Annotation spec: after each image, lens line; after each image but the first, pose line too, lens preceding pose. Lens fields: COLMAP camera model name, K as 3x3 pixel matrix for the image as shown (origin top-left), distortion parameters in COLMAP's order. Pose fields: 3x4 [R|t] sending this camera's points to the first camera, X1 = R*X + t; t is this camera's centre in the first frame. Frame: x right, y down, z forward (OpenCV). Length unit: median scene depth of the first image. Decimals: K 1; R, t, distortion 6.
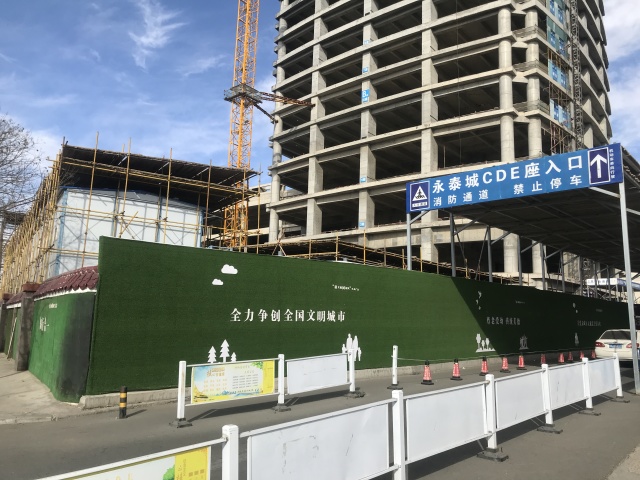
lens RADIAL K [[519.9, 0, 317.8], [0, 519.9, 239.7], [0, 0, 1]] dist [0.029149, -0.031925]
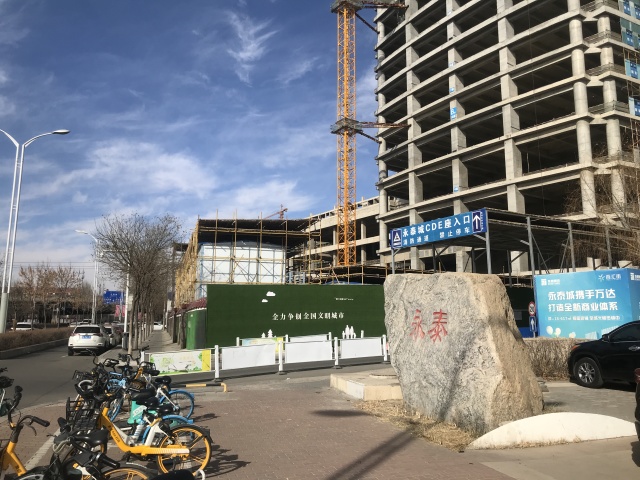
lens RADIAL K [[519.9, 0, 321.2], [0, 519.9, 237.7], [0, 0, 1]] dist [0.029149, -0.031925]
pose [[0.961395, -0.073977, -0.265042, 0.109924], [0.073807, 0.997216, -0.010612, -0.024163], [0.265089, -0.009360, 0.964178, -0.170271]]
